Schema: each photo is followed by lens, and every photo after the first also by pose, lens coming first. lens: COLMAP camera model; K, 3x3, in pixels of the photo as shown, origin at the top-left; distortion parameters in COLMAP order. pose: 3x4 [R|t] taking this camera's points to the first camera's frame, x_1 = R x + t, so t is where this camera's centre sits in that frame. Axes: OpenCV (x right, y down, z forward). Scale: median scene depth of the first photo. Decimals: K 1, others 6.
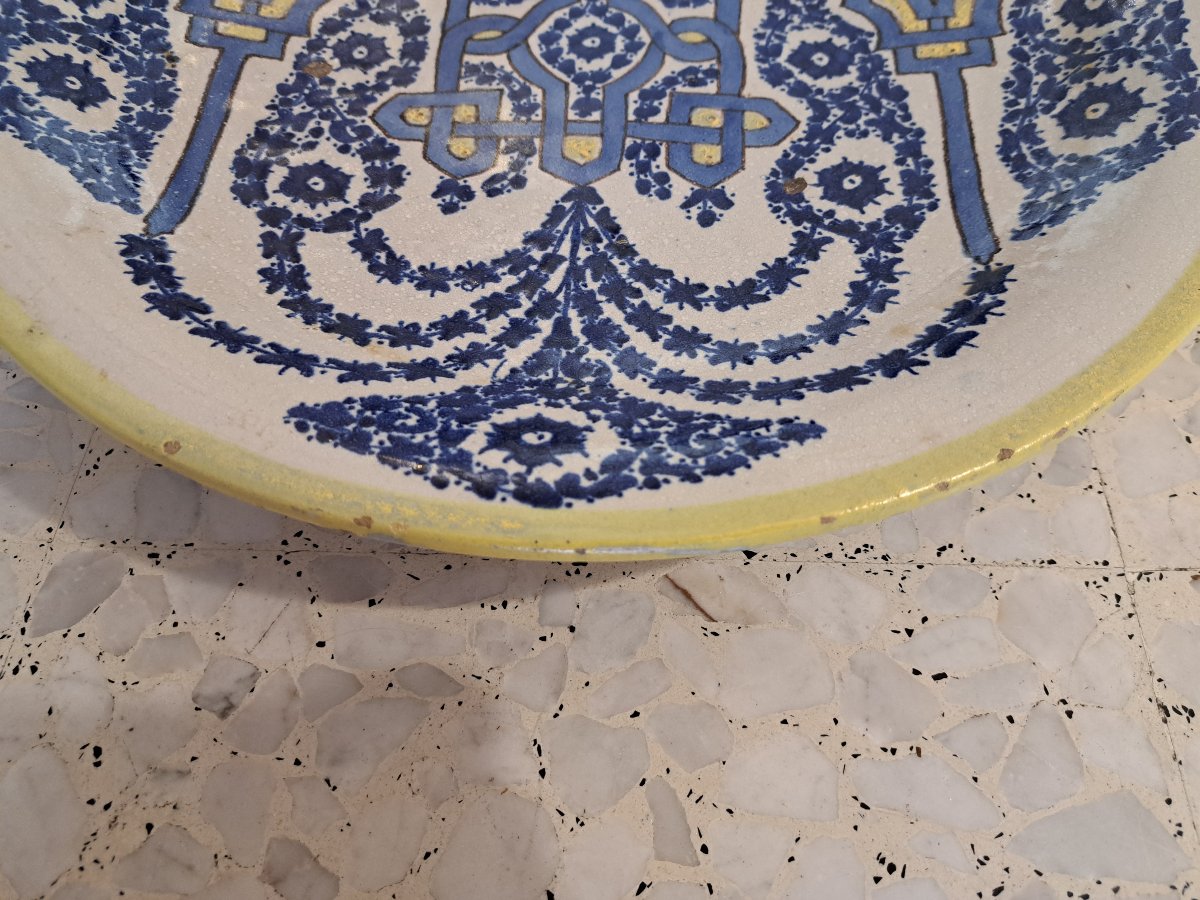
lens RADIAL K [[848.4, 0, 607.9], [0, 848.4, 471.1], [0, 0, 1]] dist [0.054719, -0.073116]
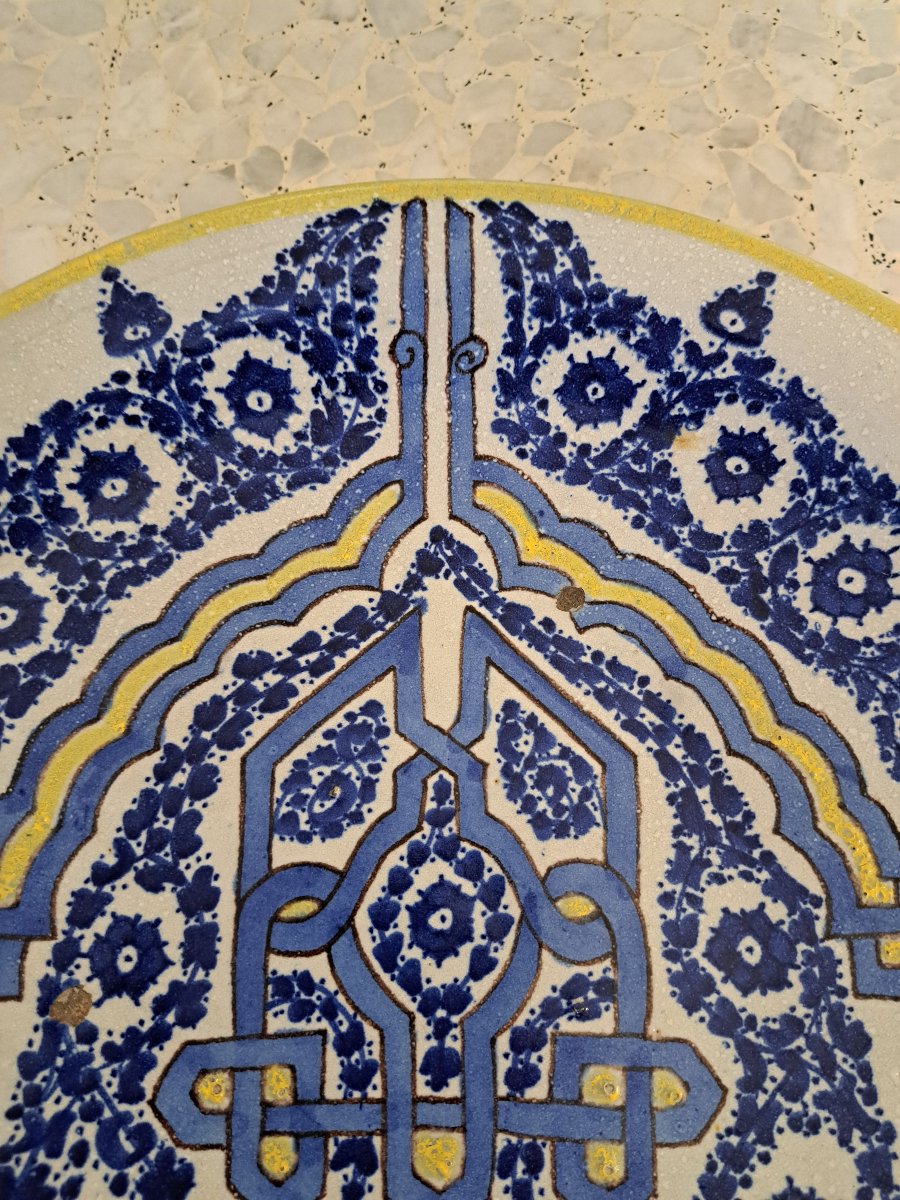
lens RADIAL K [[852.9, 0, 452.2], [0, 852.9, 619.3], [0, 0, 1]] dist [0.055347, -0.087185]
pose [[0.999074, -0.038879, 0.018412, -0.014197], [0.034782, 0.981918, 0.186082, -0.991825], [-0.025314, -0.185269, 0.982362, 0.354520]]
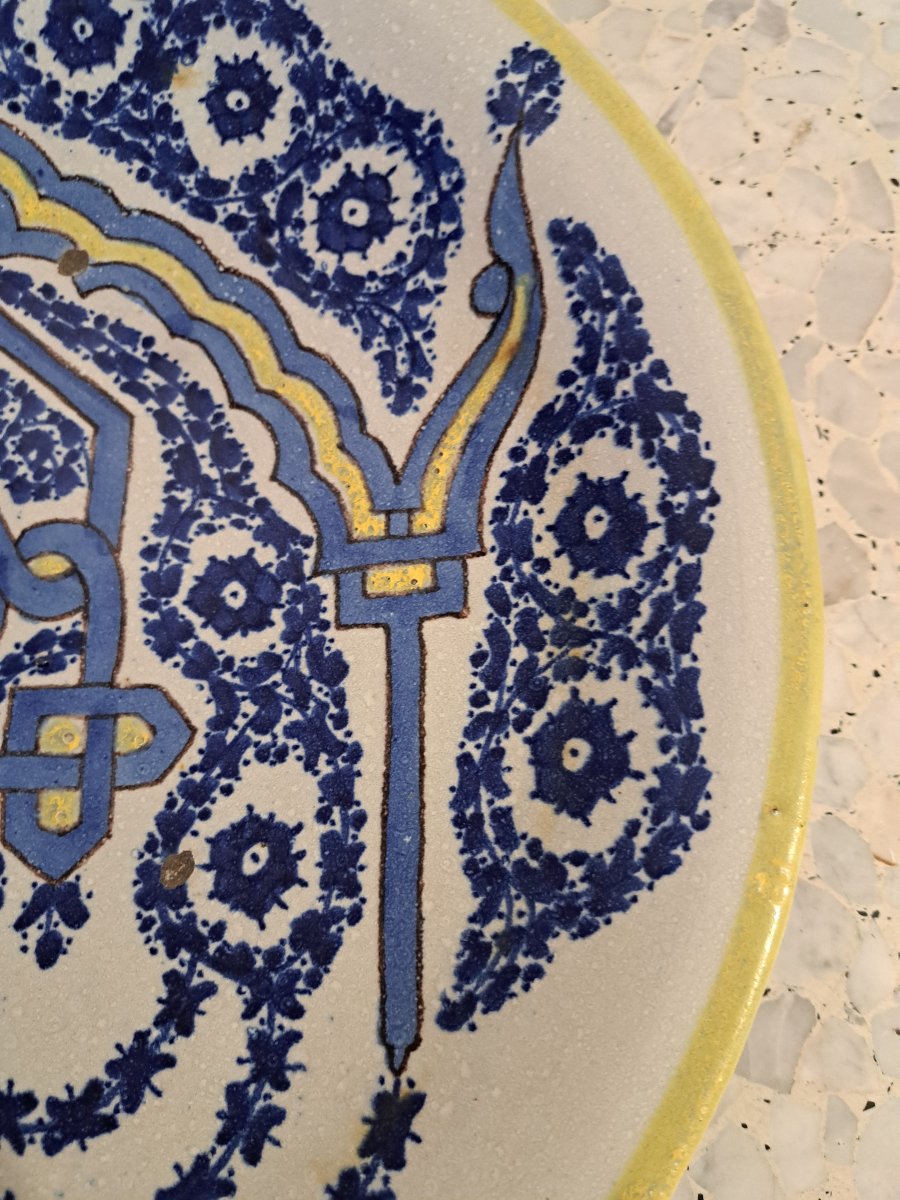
lens RADIAL K [[899.2, 0, 449.2], [0, 899.2, 615.1], [0, 0, 1]] dist [0.030267, -0.039234]
pose [[0.992914, -0.107497, 0.050659, 0.417025], [0.092735, 0.967473, 0.235363, -0.676523], [-0.074312, -0.228997, 0.970587, 0.293344]]
